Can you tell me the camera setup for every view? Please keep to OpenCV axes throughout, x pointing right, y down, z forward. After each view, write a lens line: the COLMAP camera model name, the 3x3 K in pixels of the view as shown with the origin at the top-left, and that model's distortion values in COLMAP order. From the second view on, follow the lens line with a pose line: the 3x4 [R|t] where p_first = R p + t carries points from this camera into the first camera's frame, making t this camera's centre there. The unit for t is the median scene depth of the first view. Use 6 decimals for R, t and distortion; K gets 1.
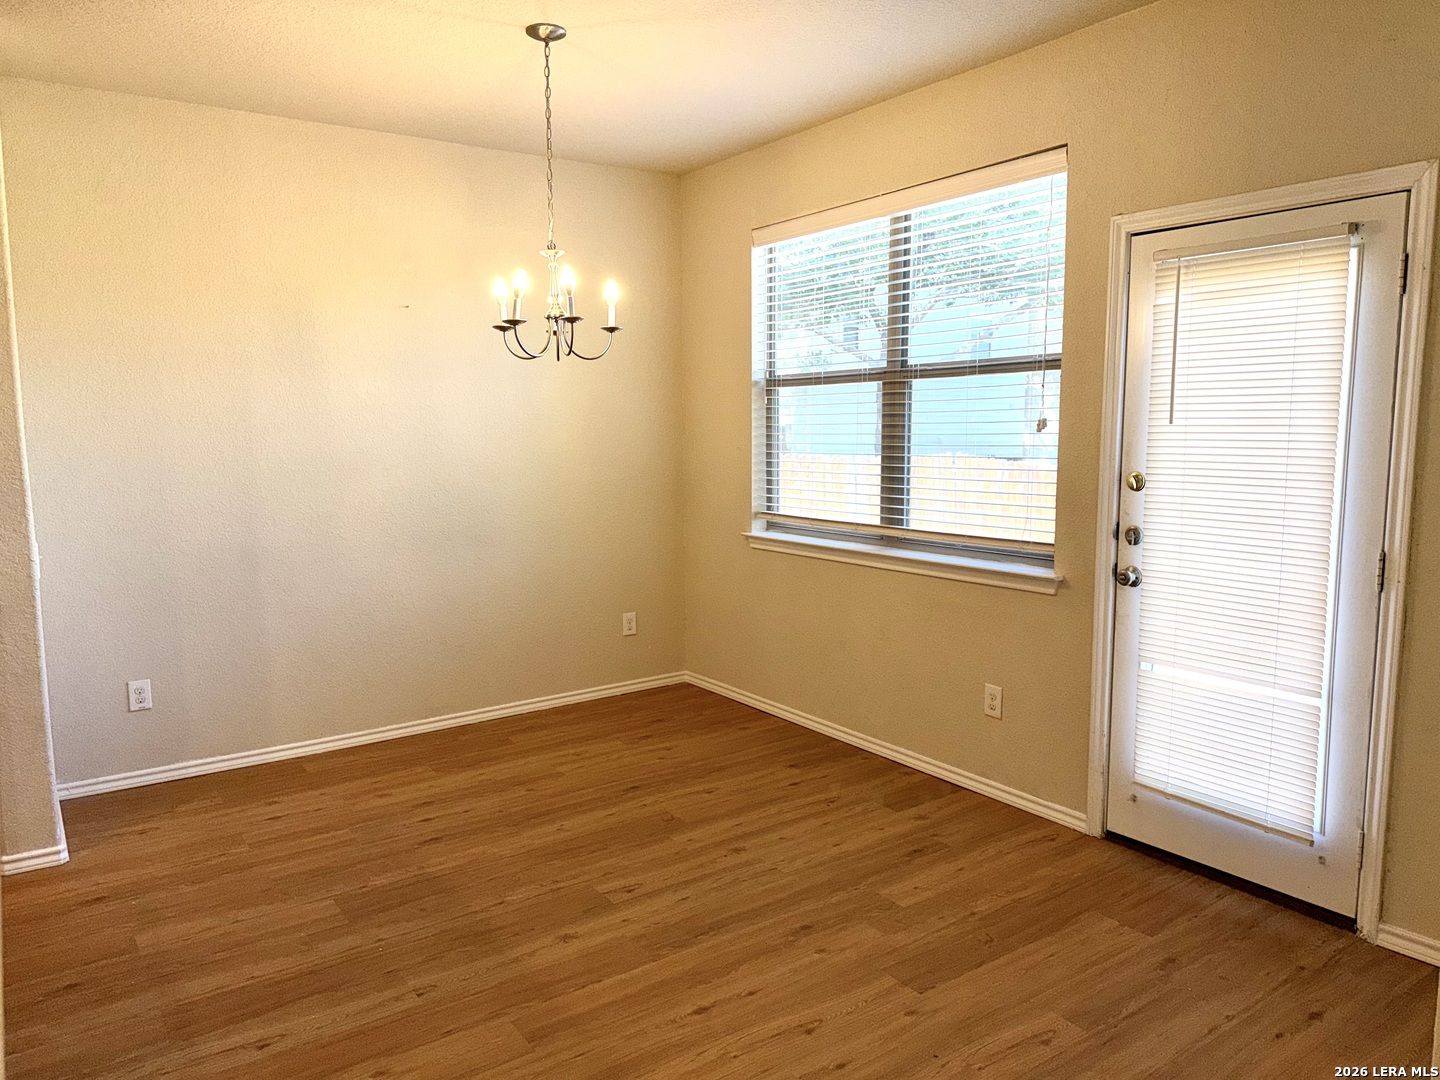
lens RADIAL K [[1005.2, 0, 716.5], [0, 1005.2, 537.4], [0, 0, 1]] dist [0.076332, -0.117988]
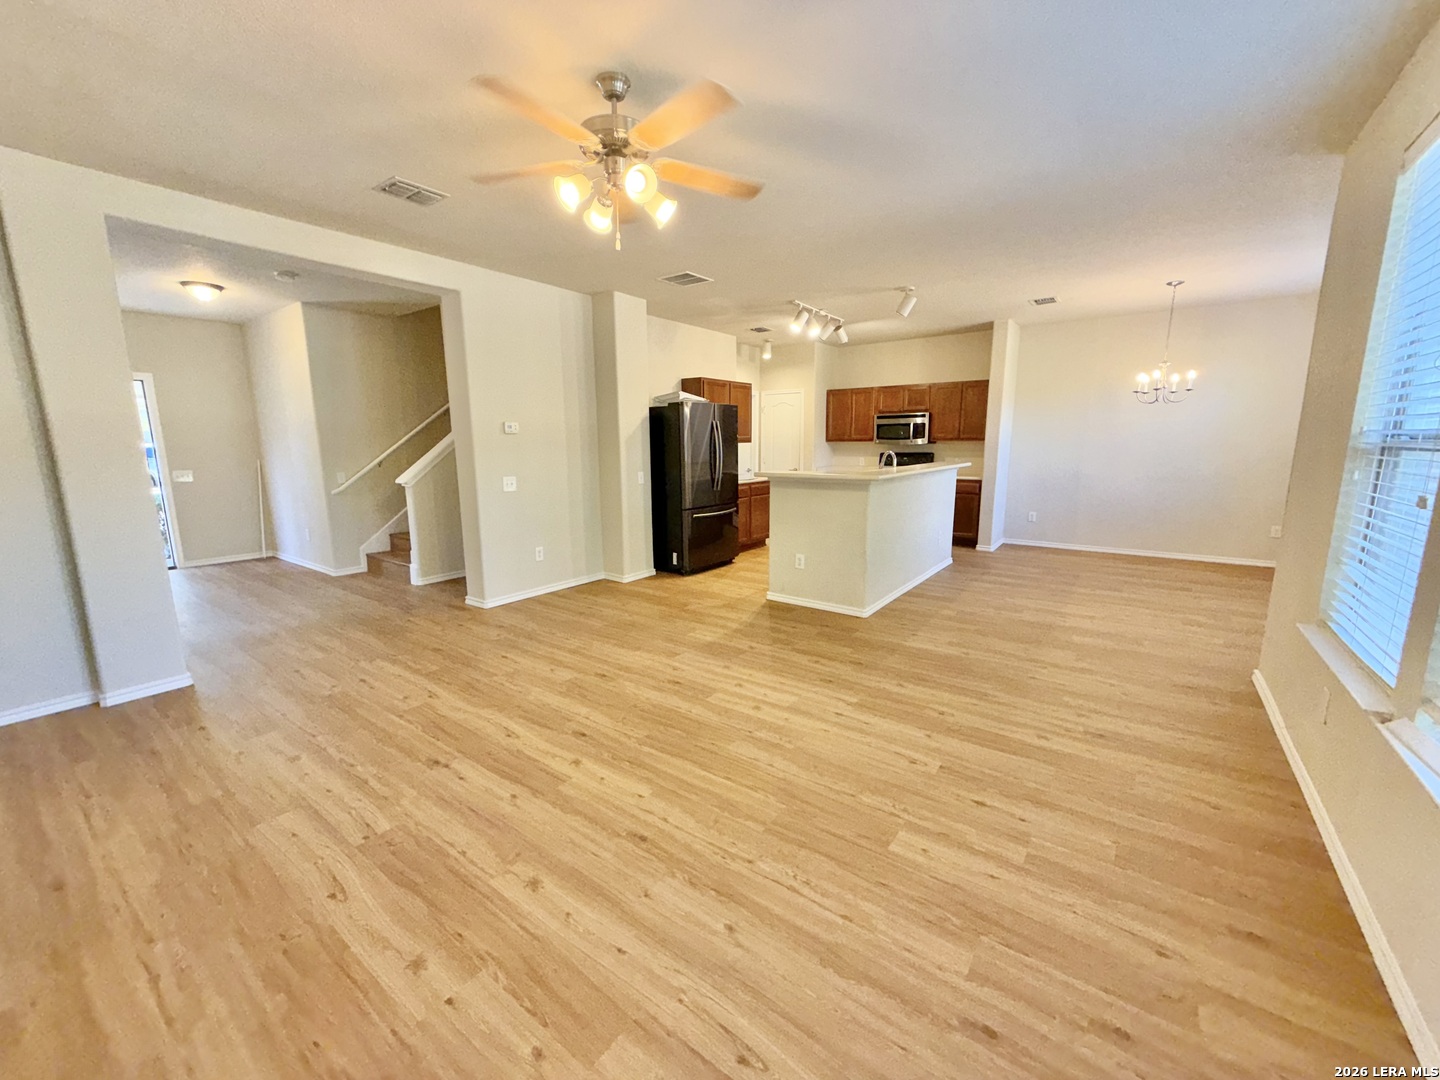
lens RADIAL K [[575.2, 0, 716.3], [0, 575.2, 539.9], [0, 0, 1]] dist [0.001581, -0.000120]
pose [[0.316345, 0.168774, -0.933510, 0.968637], [-0.105366, 0.984209, 0.142234, 0.089918], [0.942774, 0.053365, 0.329133, -0.613458]]
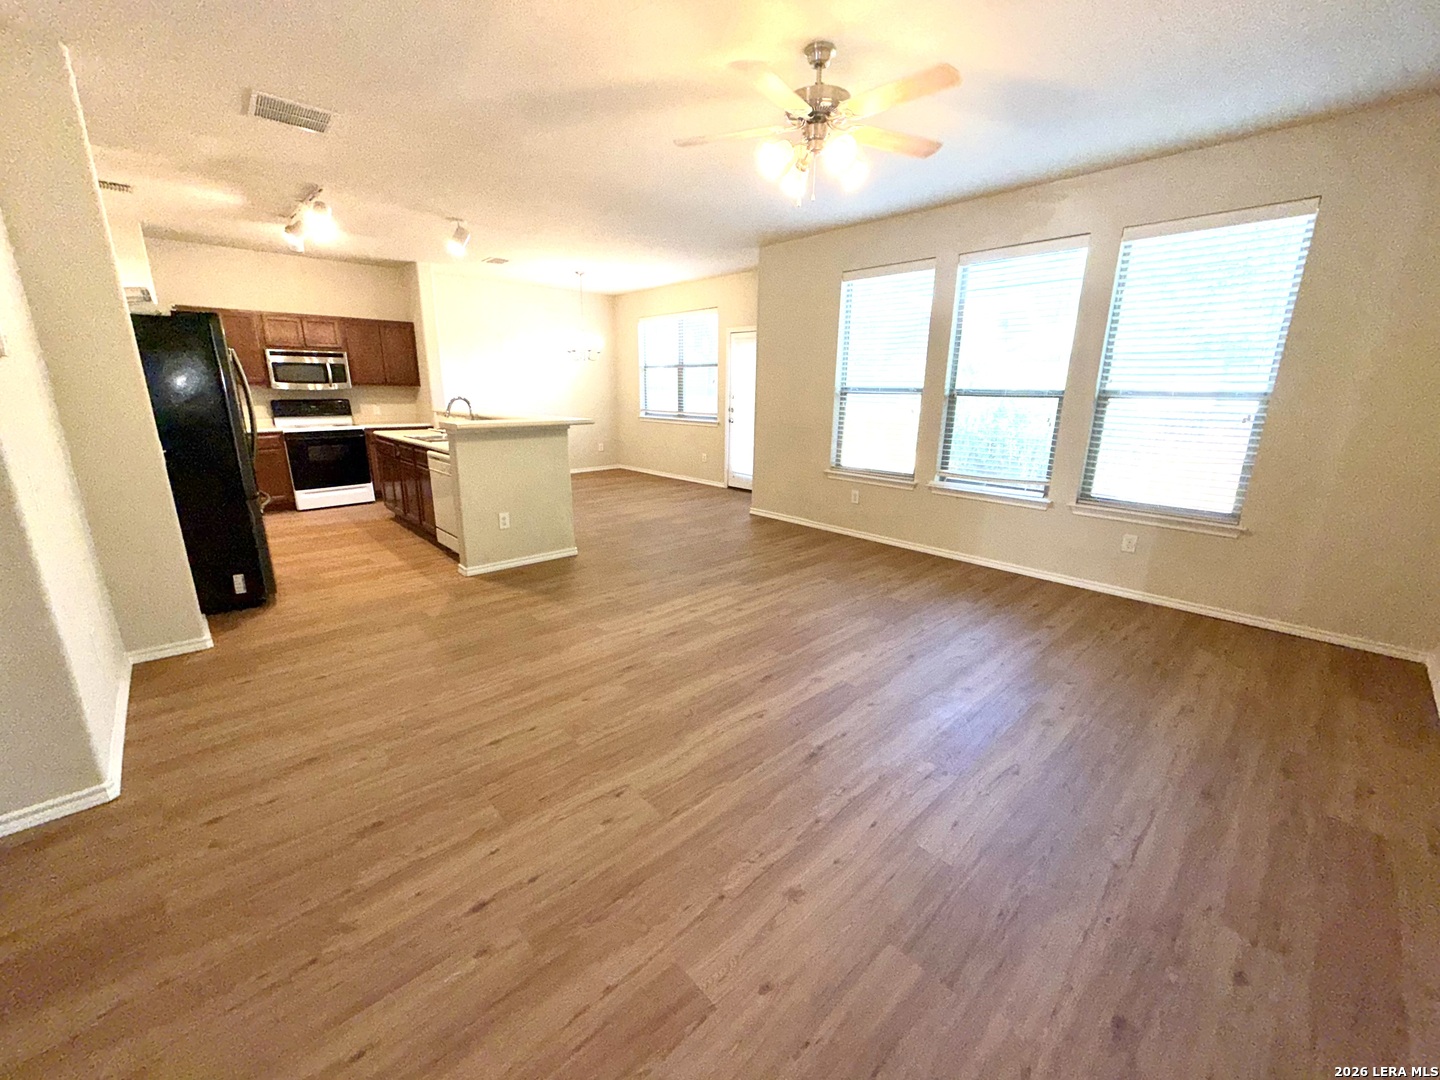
lens RADIAL K [[575.2, 0, 716.3], [0, 575.2, 539.9], [0, 0, 1]] dist [0.001581, -0.000120]
pose [[0.990188, -0.017456, 0.138648, 0.020397], [-0.002847, 0.989442, 0.144899, 0.174793], [-0.139714, -0.143872, 0.979684, -1.285071]]
